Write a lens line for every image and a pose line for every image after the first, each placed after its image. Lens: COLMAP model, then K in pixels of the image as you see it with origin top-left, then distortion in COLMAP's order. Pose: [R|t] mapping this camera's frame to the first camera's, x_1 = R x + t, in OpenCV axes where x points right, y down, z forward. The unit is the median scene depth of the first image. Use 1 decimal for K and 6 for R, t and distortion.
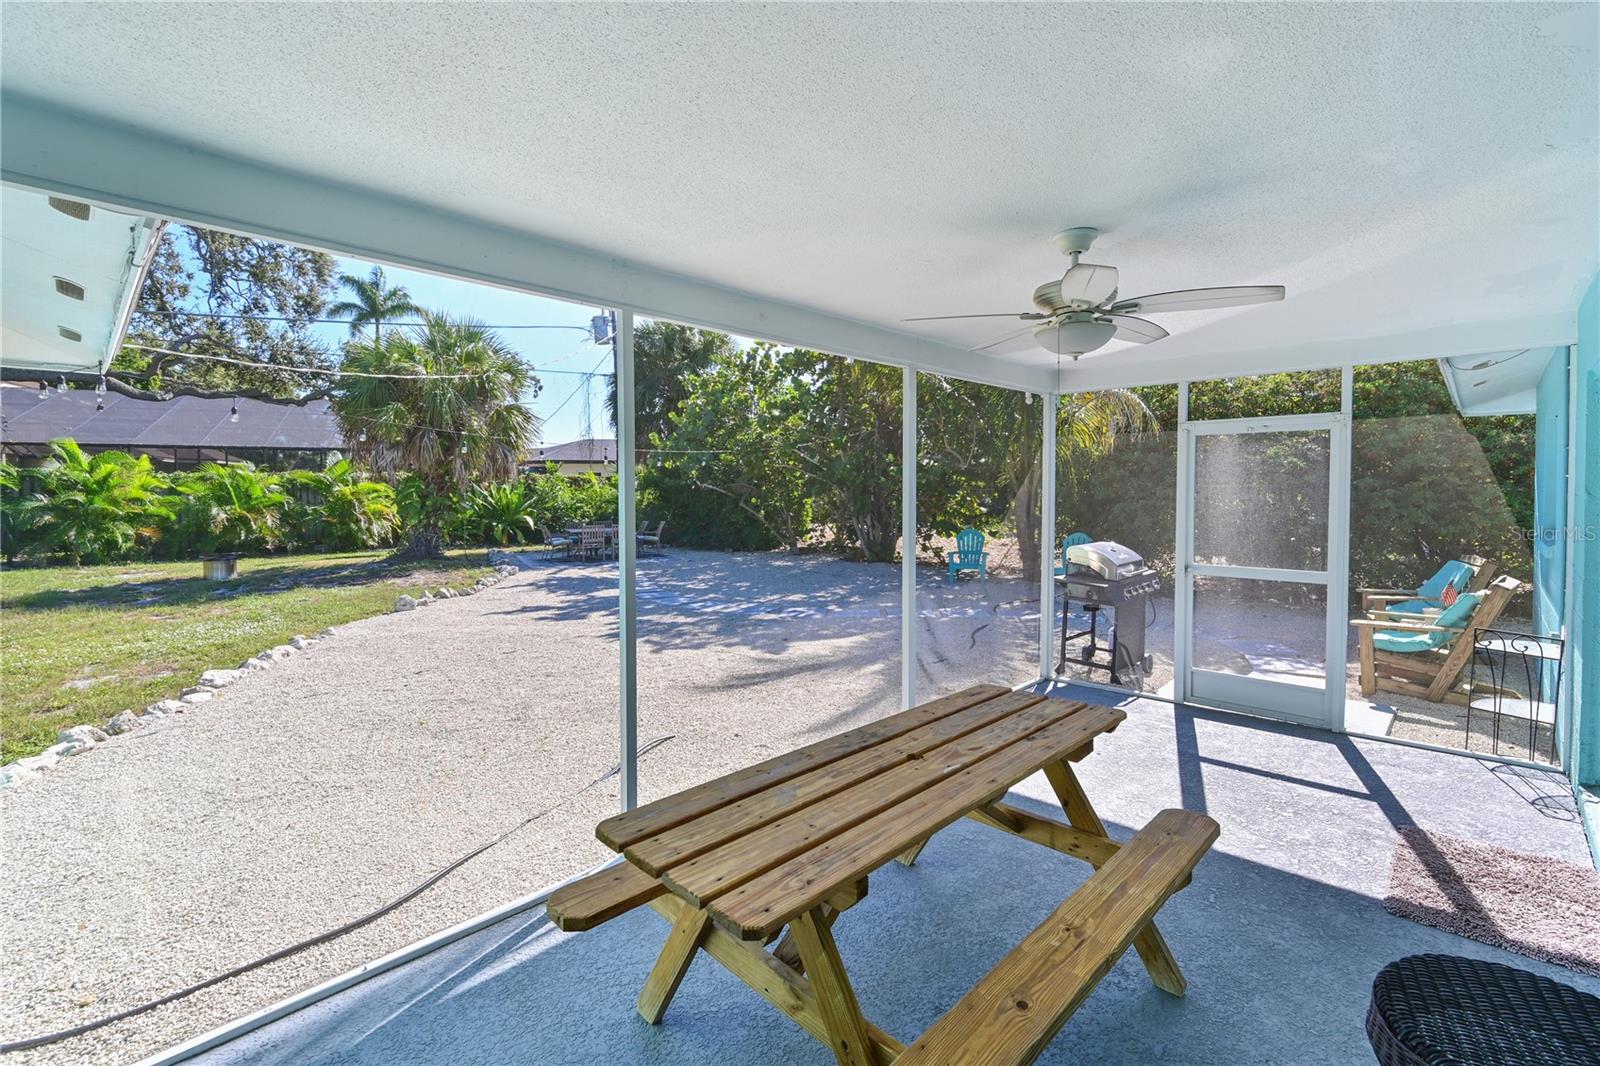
lens RADIAL K [[726.5, 0, 799.8], [0, 726.5, 494.3], [0, 0, 1]] dist [-0.002770, -0.000352]
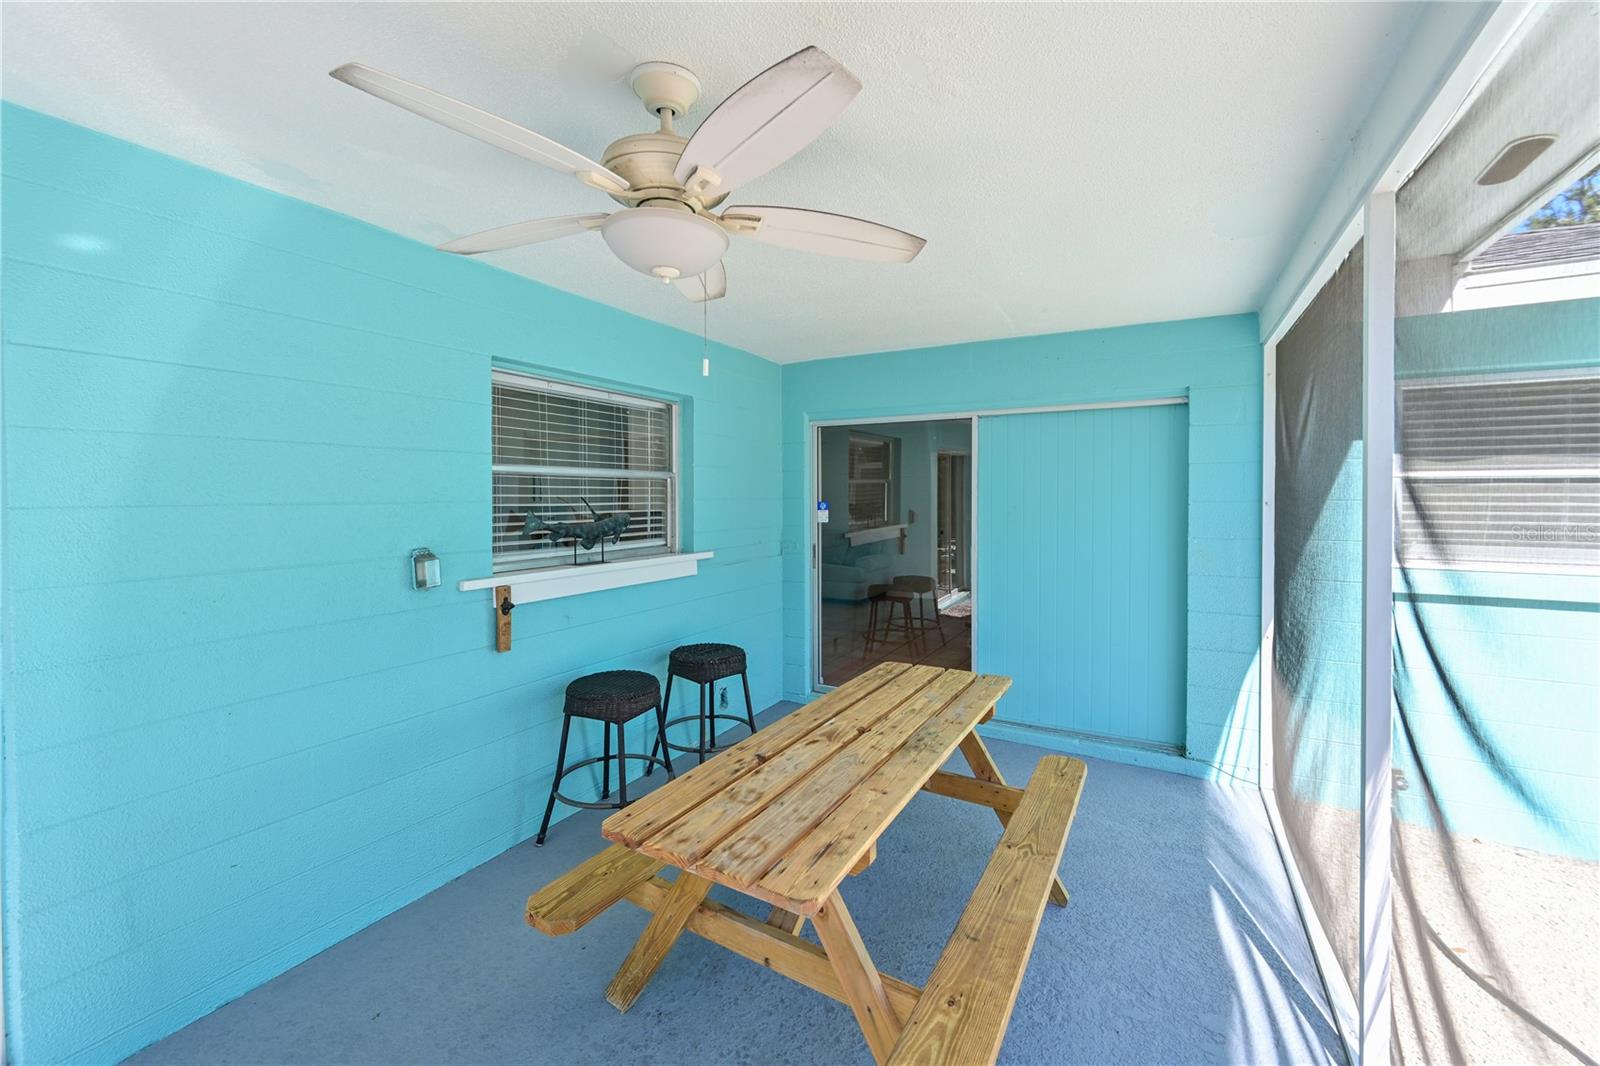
lens RADIAL K [[650.6, 0, 796.2], [0, 650.6, 505.5], [0, 0, 1]] dist [-0.008792, -0.000080]
pose [[-0.969106, 0.012448, -0.246330, 0.094676], [0.005859, 0.999606, 0.027464, -0.002595], [0.246575, 0.025173, -0.968797, 0.365116]]
